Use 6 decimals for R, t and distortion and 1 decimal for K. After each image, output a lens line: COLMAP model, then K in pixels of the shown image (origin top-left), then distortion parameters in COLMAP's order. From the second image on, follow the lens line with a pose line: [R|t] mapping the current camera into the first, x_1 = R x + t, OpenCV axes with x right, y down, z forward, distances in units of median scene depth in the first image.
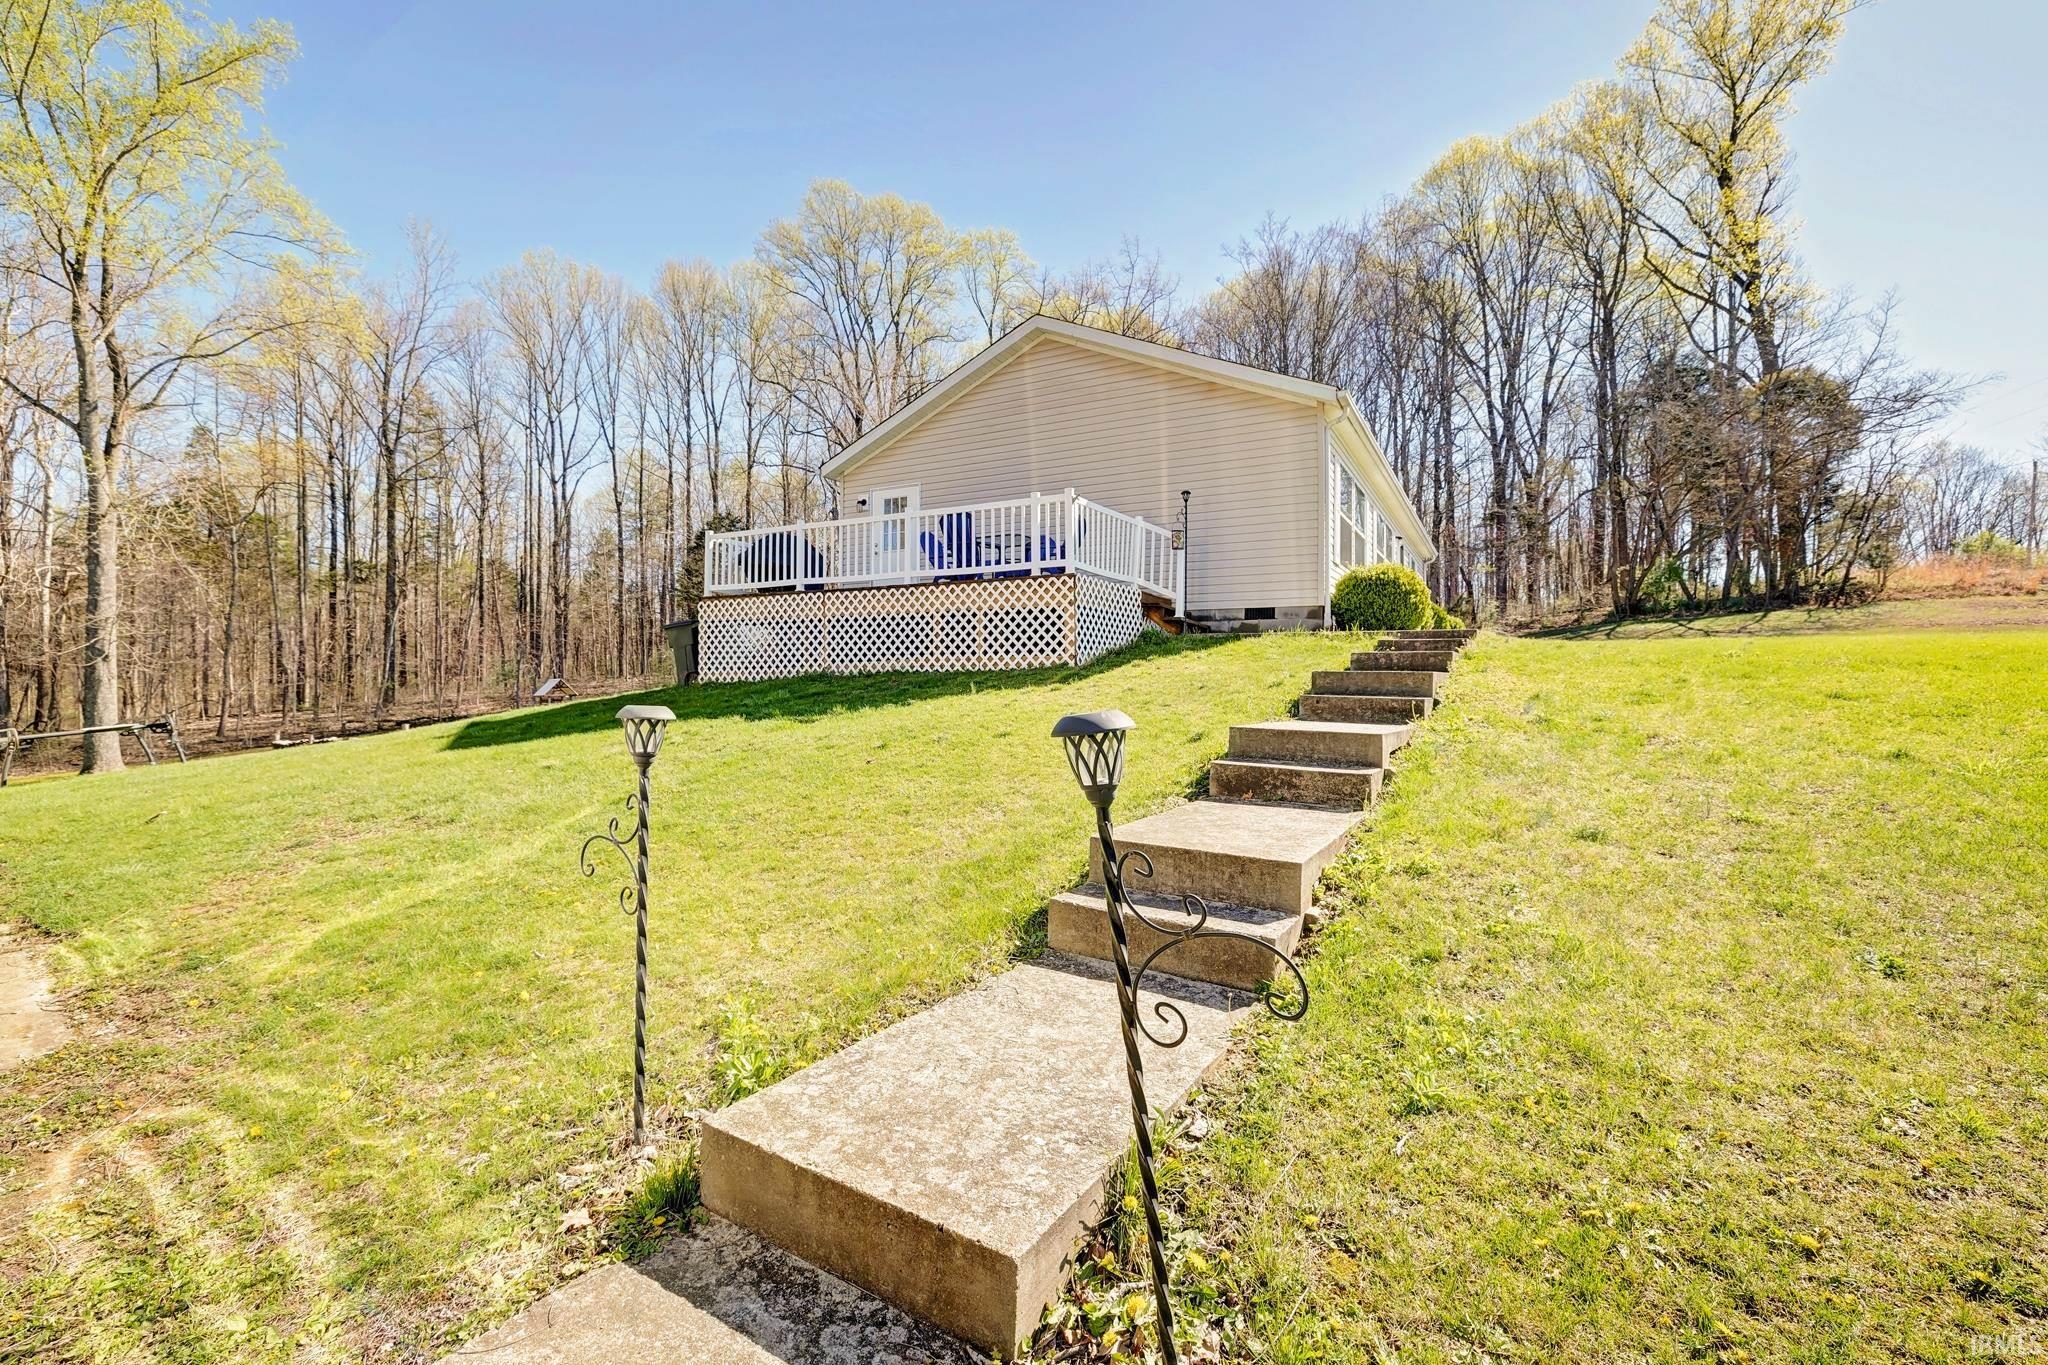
lens RADIAL K [[869.2, 0, 1024.2], [0, 869.2, 684.8], [0, 0, 1]] dist [0.004427, 0.001308]
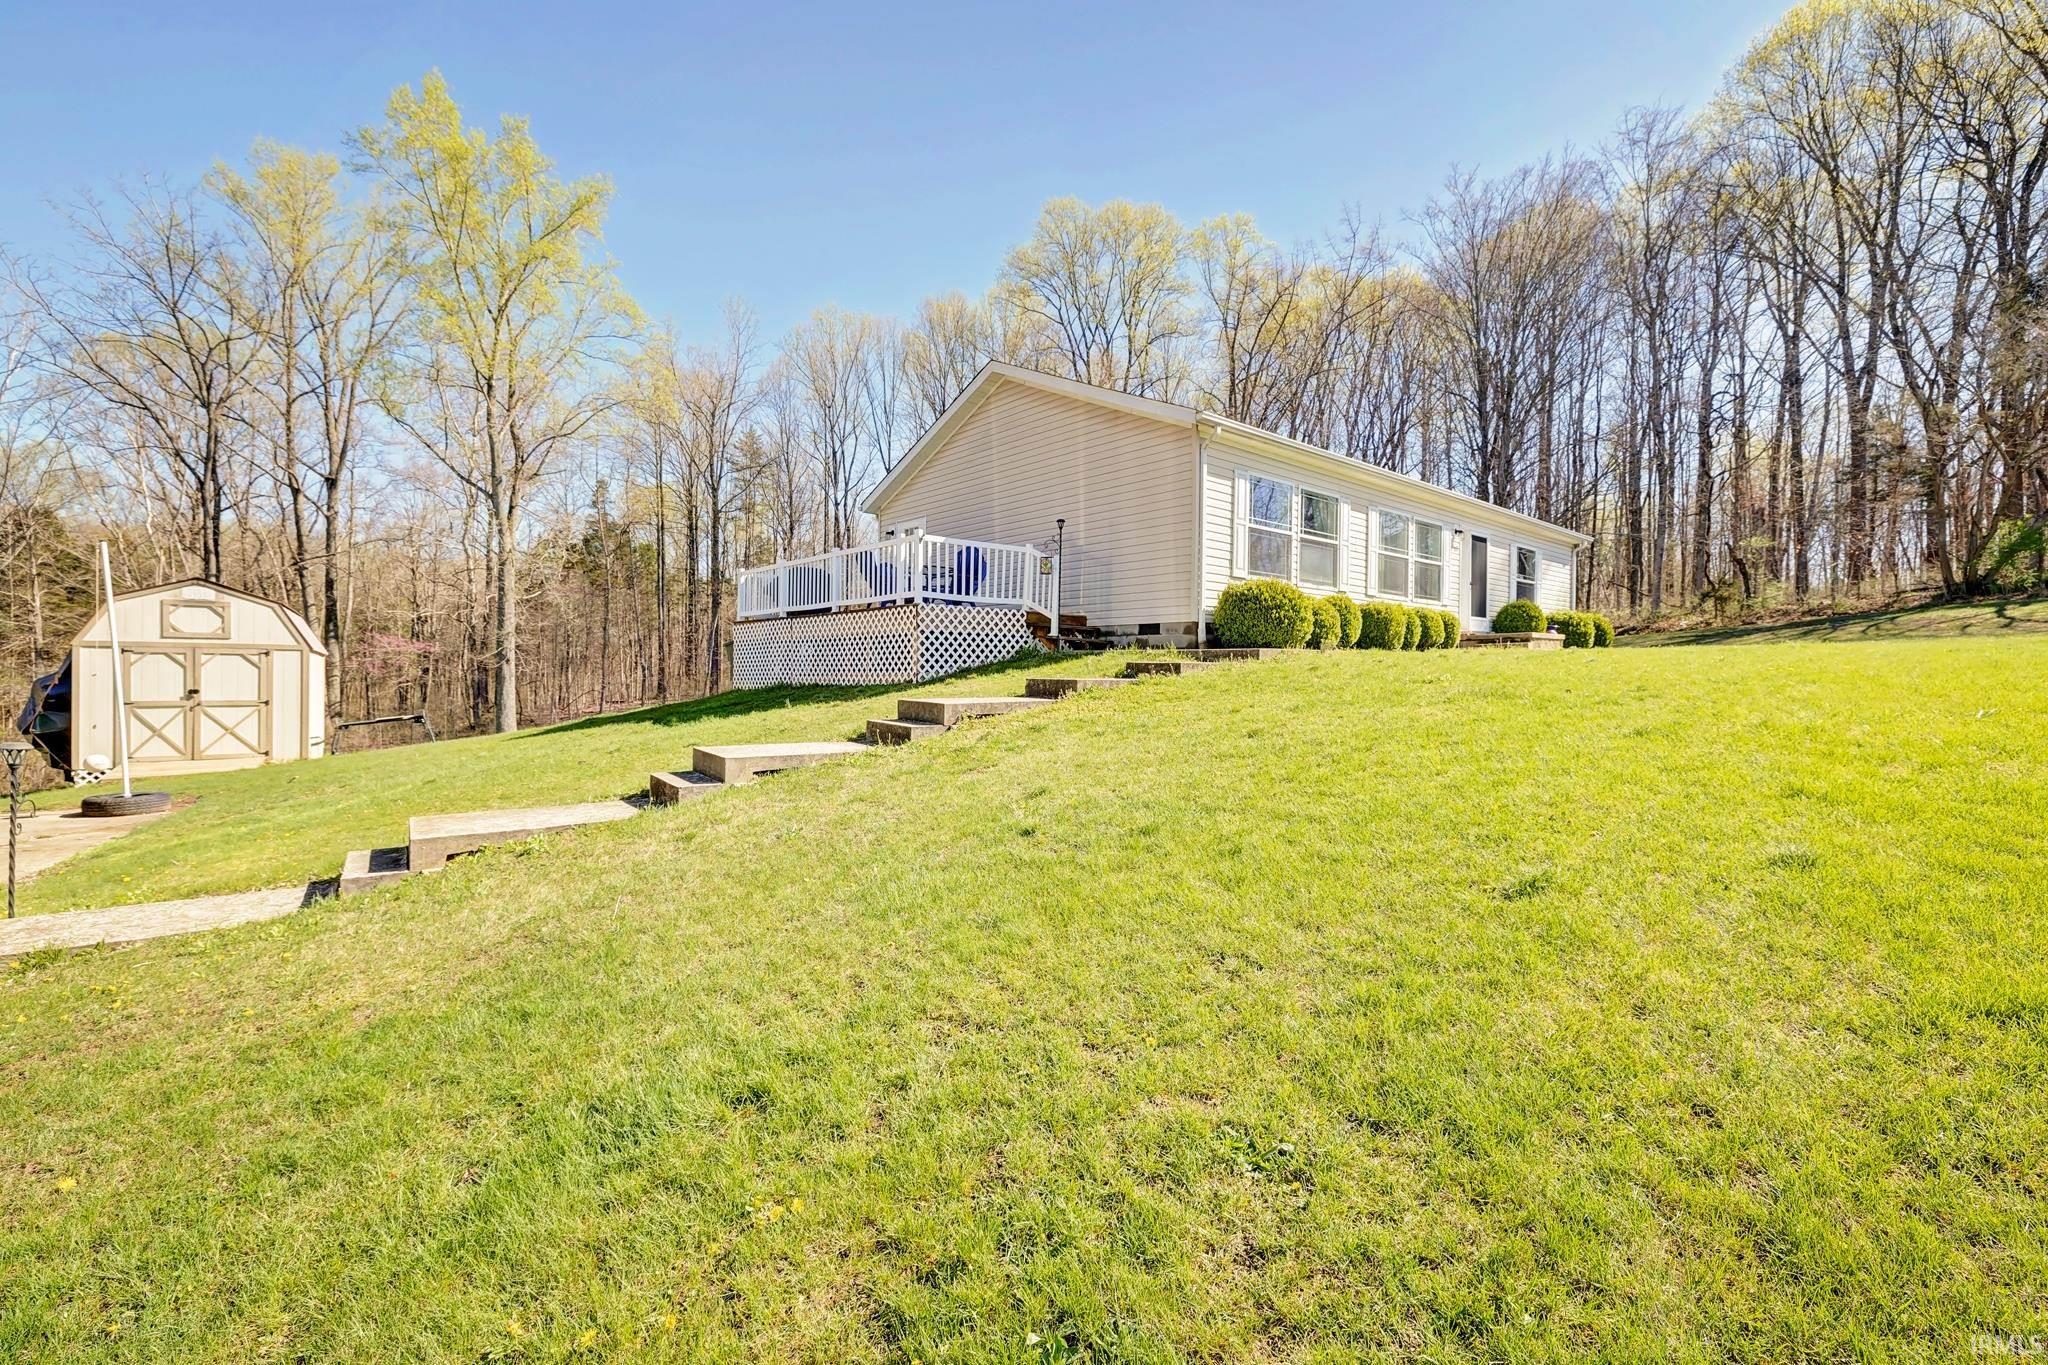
lens RADIAL K [[869.2, 0, 1018.8], [0, 869.2, 683.4], [0, 0, 1]] dist [0.004427, 0.001308]
pose [[0.937882, 0.005643, -0.346909, 0.108781], [-0.002598, 0.999954, 0.009240, -0.005838], [0.346945, -0.007765, 0.937853, -0.008010]]
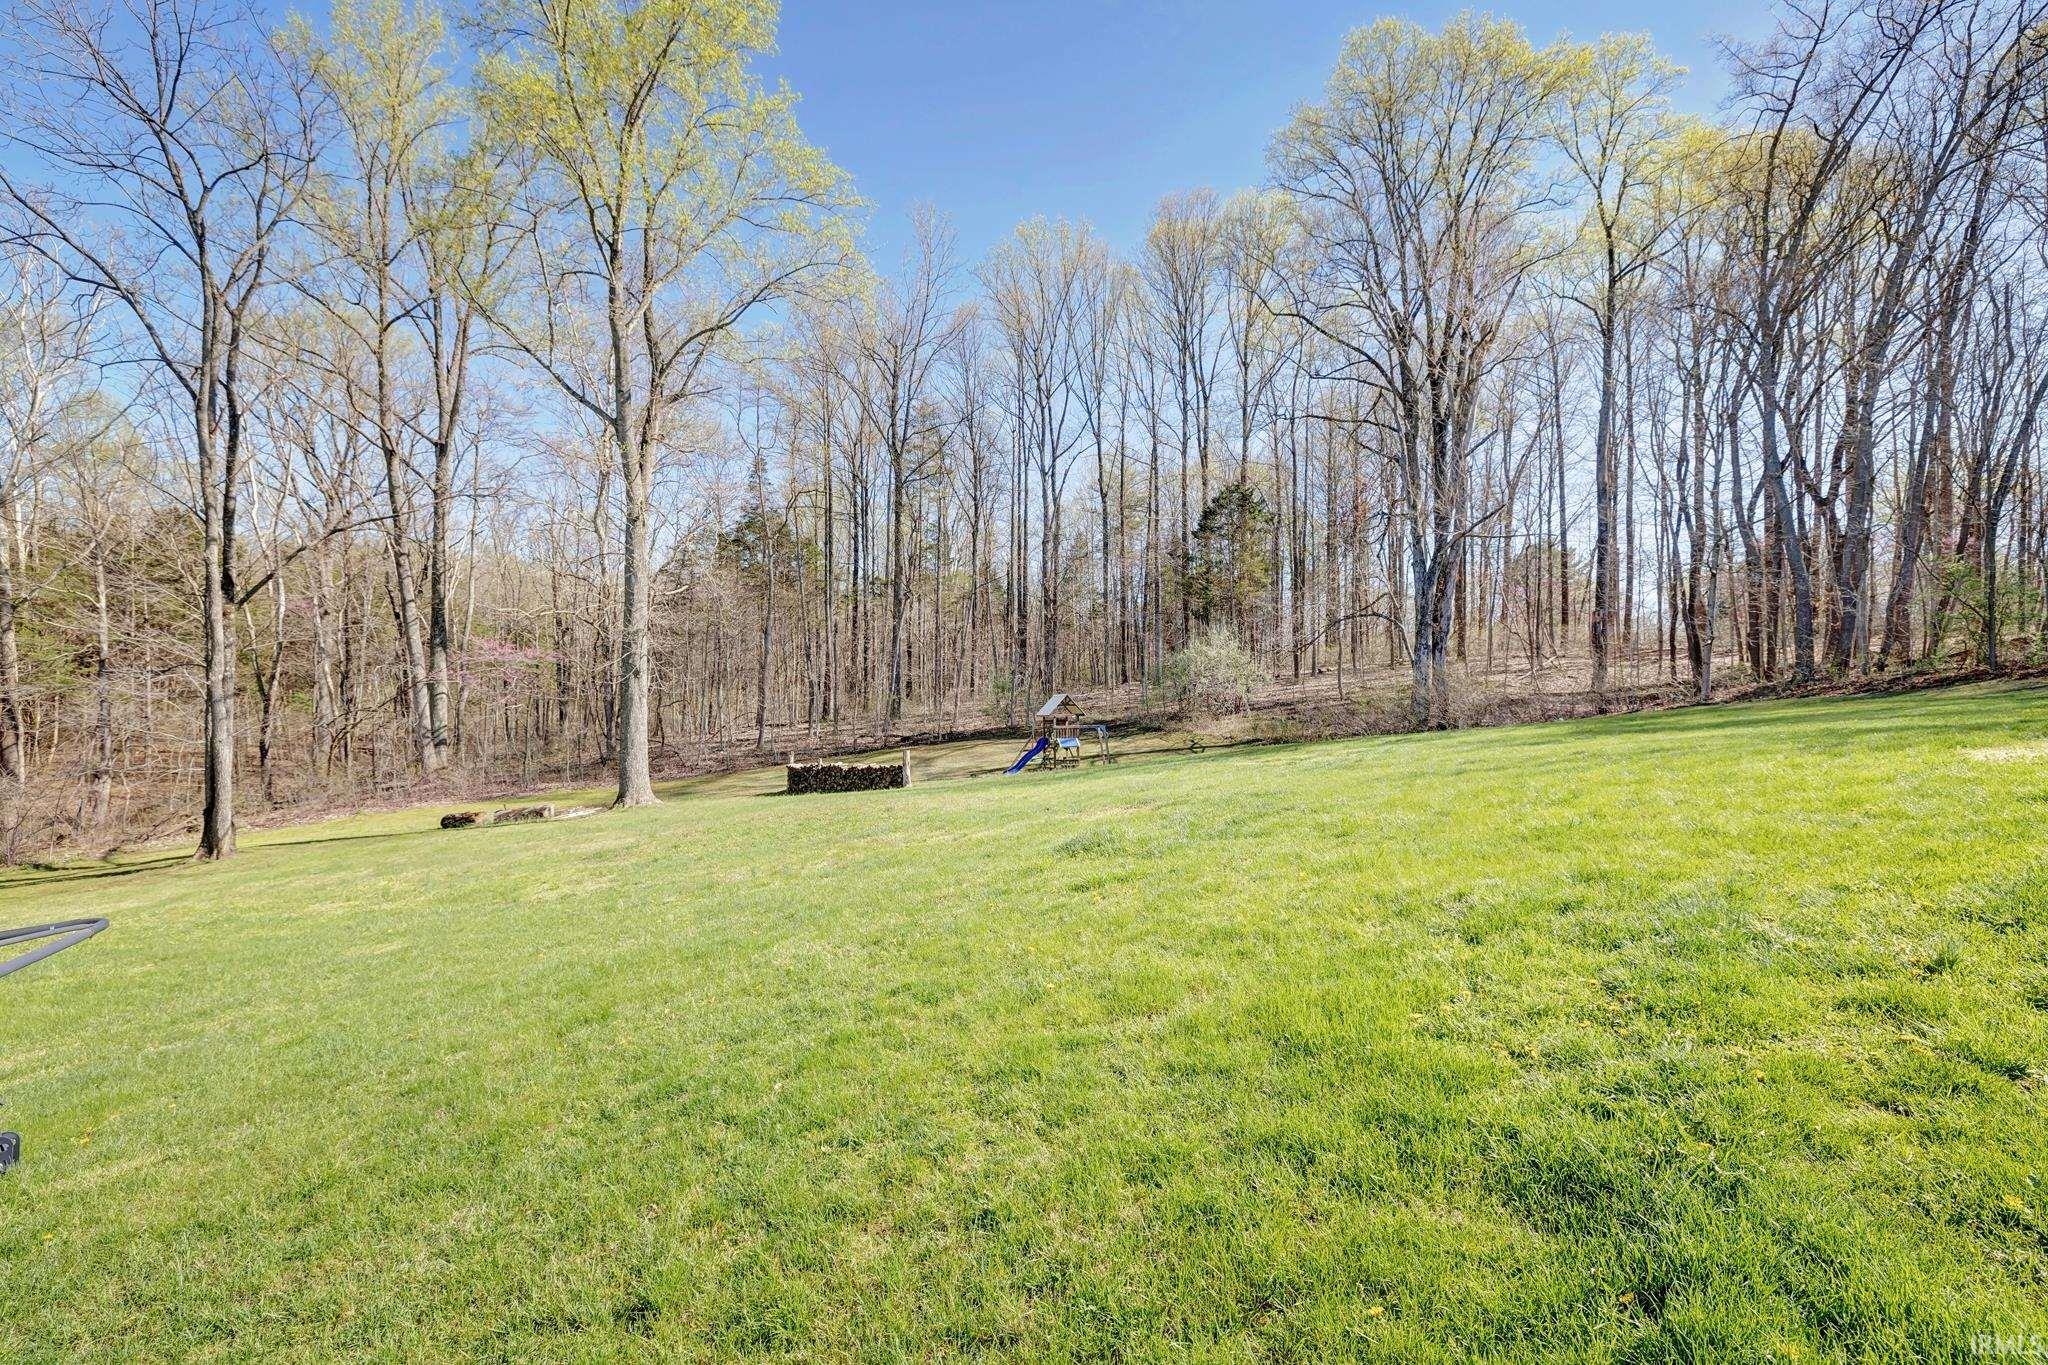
lens RADIAL K [[869.2, 0, 1013.9], [0, 869.2, 678.1], [0, 0, 1]] dist [0.004427, 0.001308]
pose [[0.876324, -0.004643, -0.481699, -0.157110], [-0.002086, 0.999908, -0.013432, -0.008643], [0.481717, 0.012775, 0.876234, 0.229131]]
